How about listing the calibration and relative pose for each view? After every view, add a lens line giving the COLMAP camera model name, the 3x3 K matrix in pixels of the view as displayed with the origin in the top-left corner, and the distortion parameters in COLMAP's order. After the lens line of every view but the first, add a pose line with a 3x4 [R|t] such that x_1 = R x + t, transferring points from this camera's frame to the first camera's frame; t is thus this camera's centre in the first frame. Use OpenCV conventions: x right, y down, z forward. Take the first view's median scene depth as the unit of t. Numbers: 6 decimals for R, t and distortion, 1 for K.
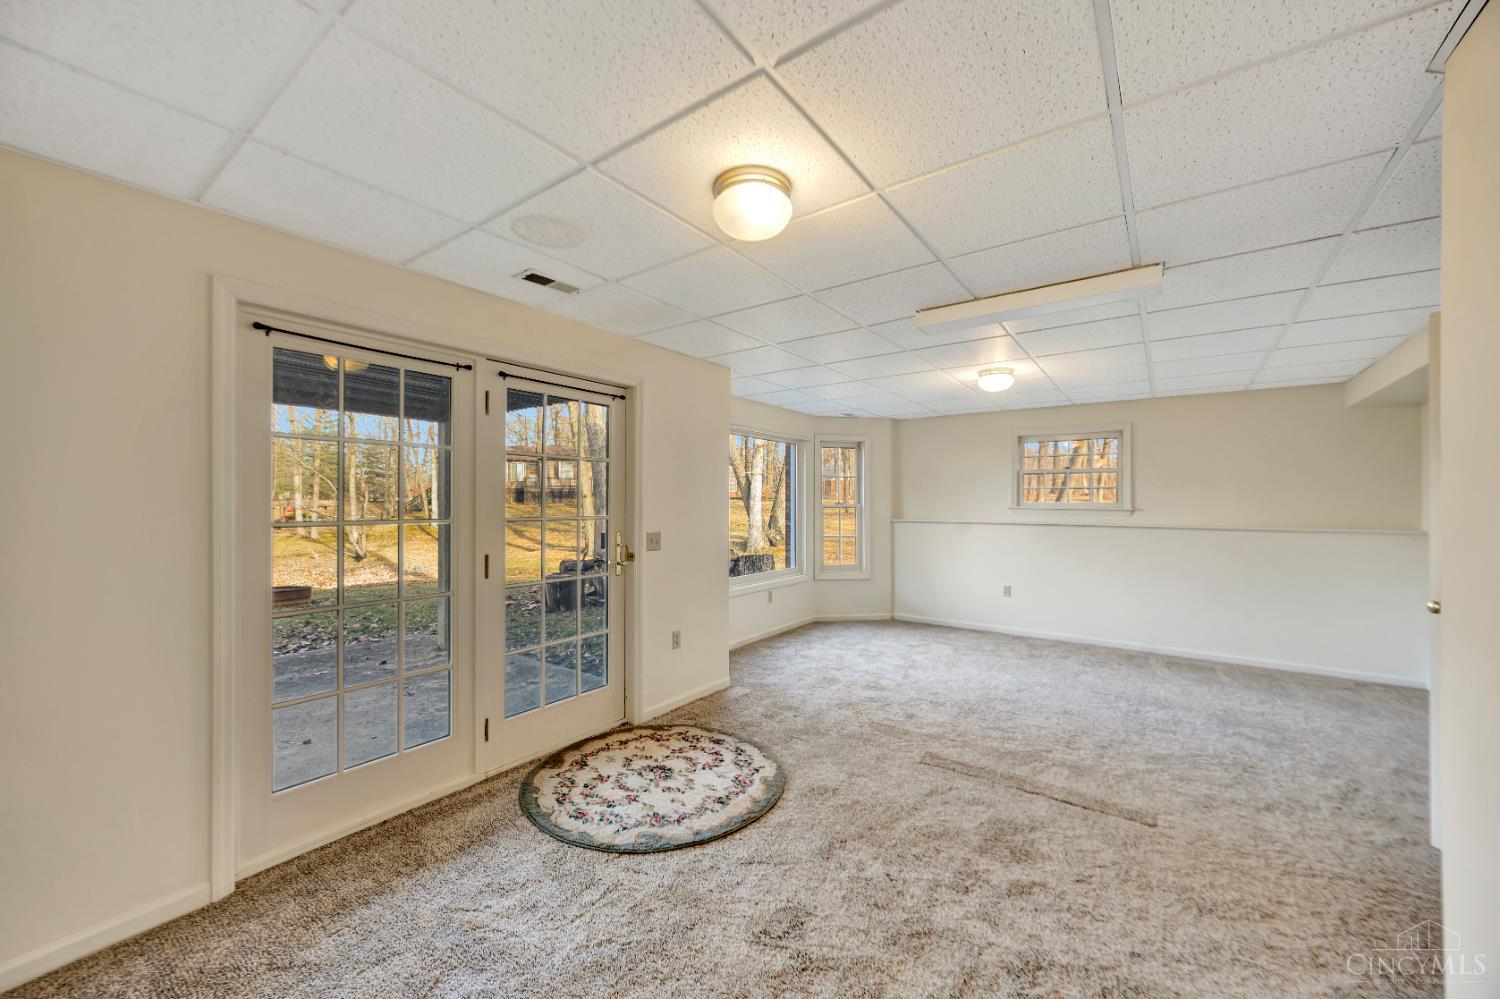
lens RADIAL K [[577.7, 0, 750.3], [0, 577.7, 500.6], [0, 0, 1]] dist [0.003296, -0.000010]
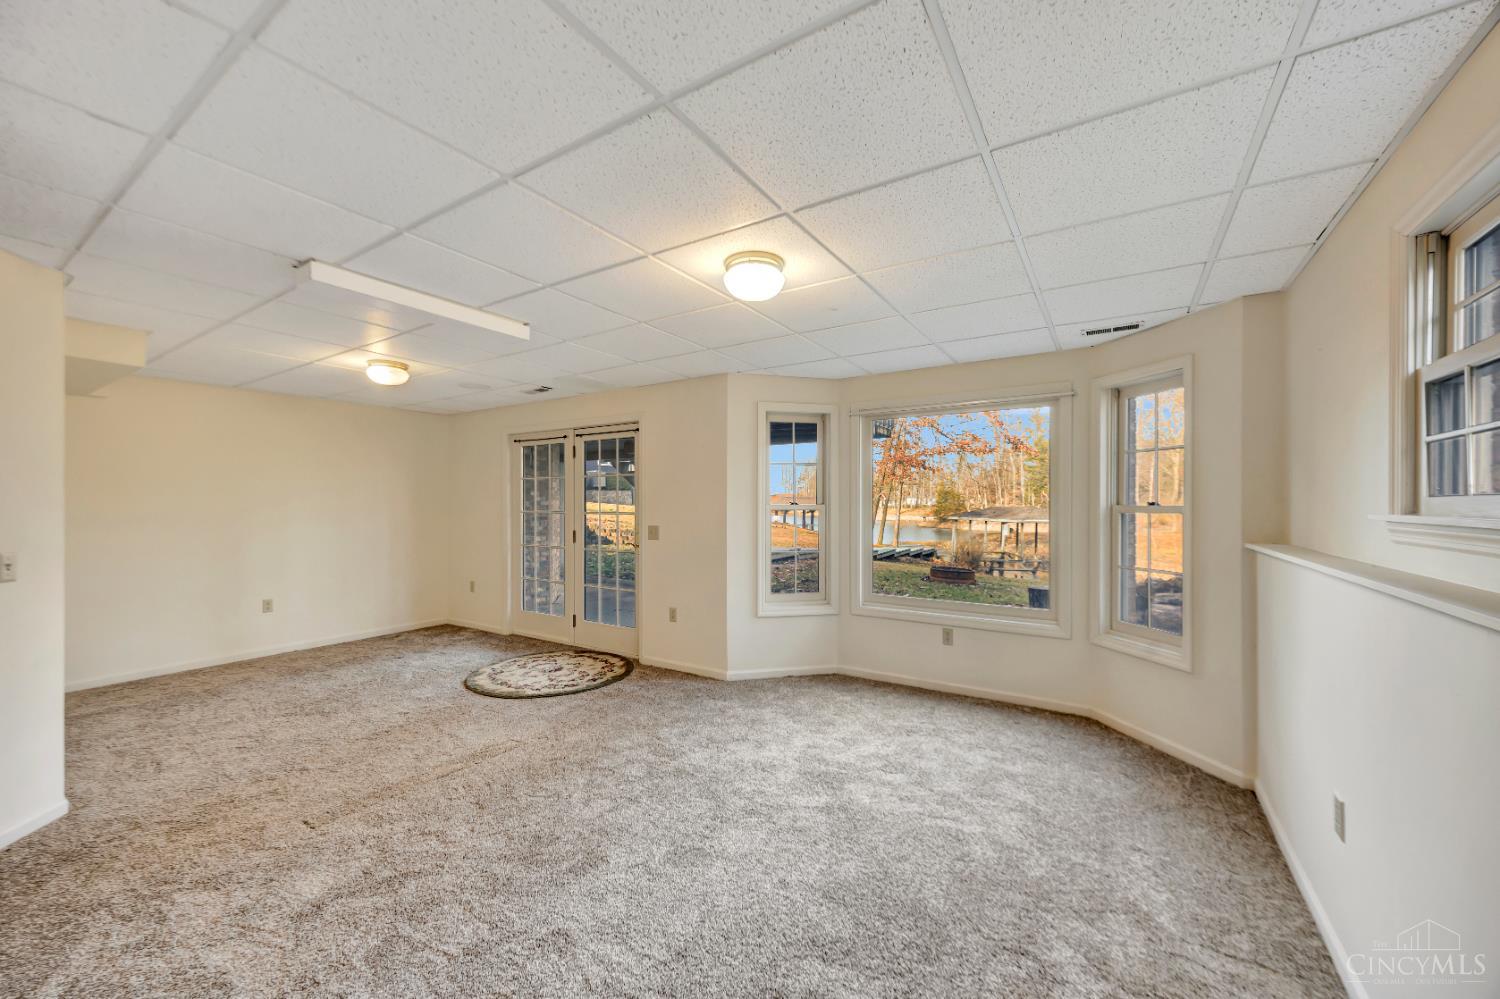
lens RADIAL K [[577.7, 0, 744.7], [0, 577.7, 502.8], [0, 0, 1]] dist [0.003296, -0.000010]
pose [[0.046191, -0.001231, -0.998932, 1.335861], [0.004939, 0.999987, -0.001004, 0.005050], [0.998920, -0.004887, 0.046197, 1.318531]]
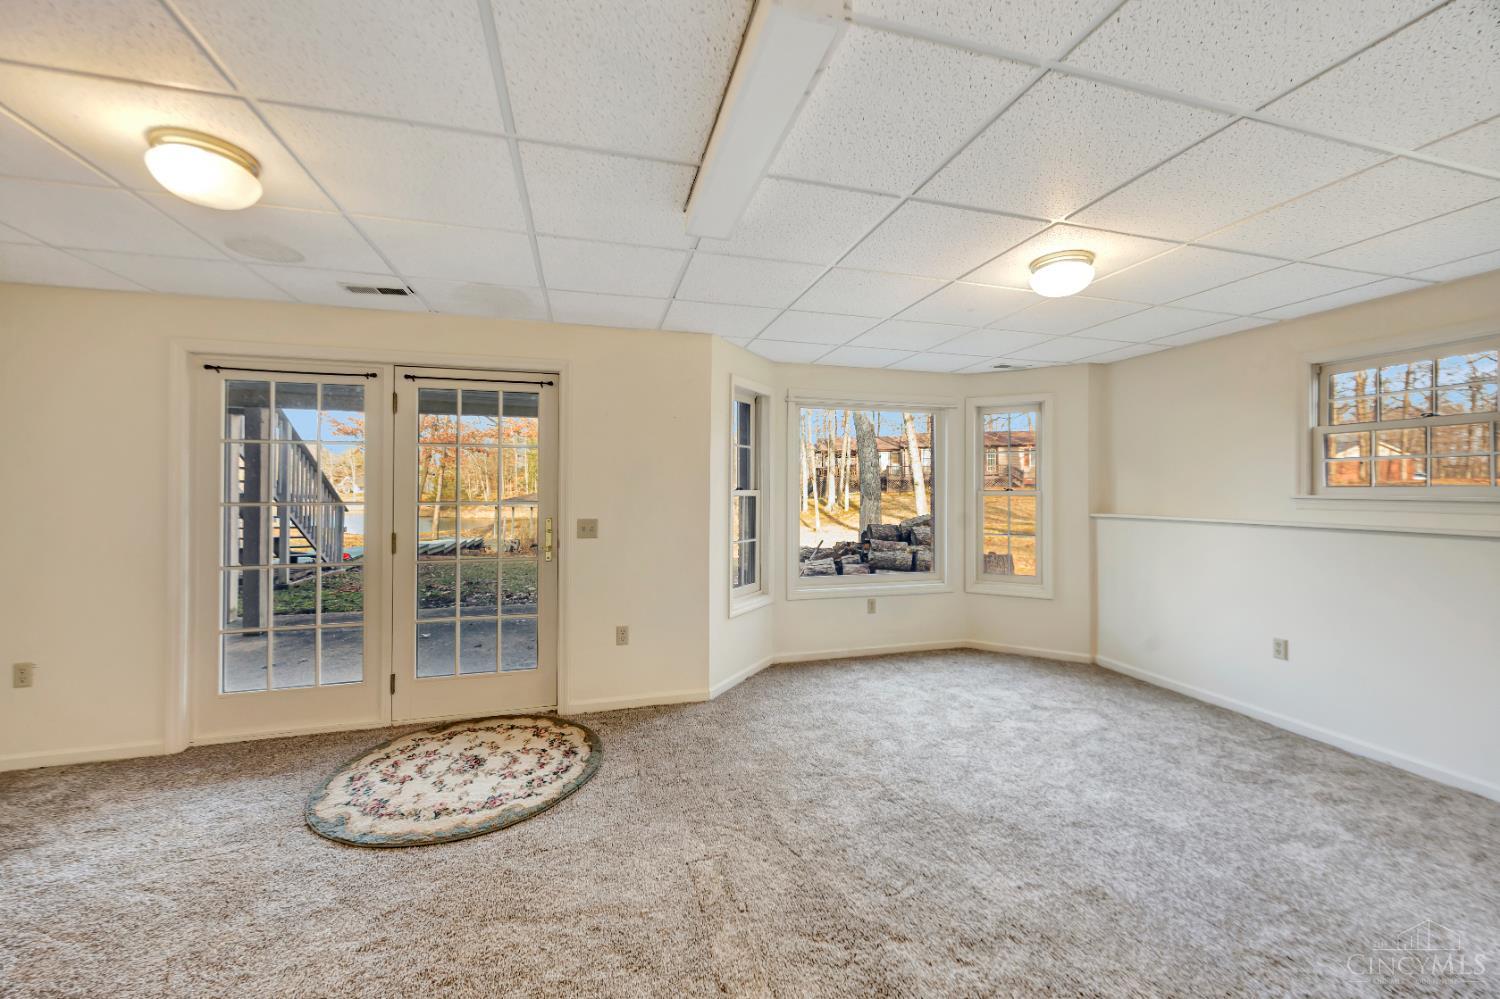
lens RADIAL K [[577.7, 0, 746.4], [0, 577.7, 488.0], [0, 0, 1]] dist [0.003296, -0.000010]
pose [[0.781317, -0.004435, -0.624118, 0.737557], [0.003577, 0.999990, -0.002628, 0.006021], [0.624124, -0.000179, 0.781325, 0.475207]]
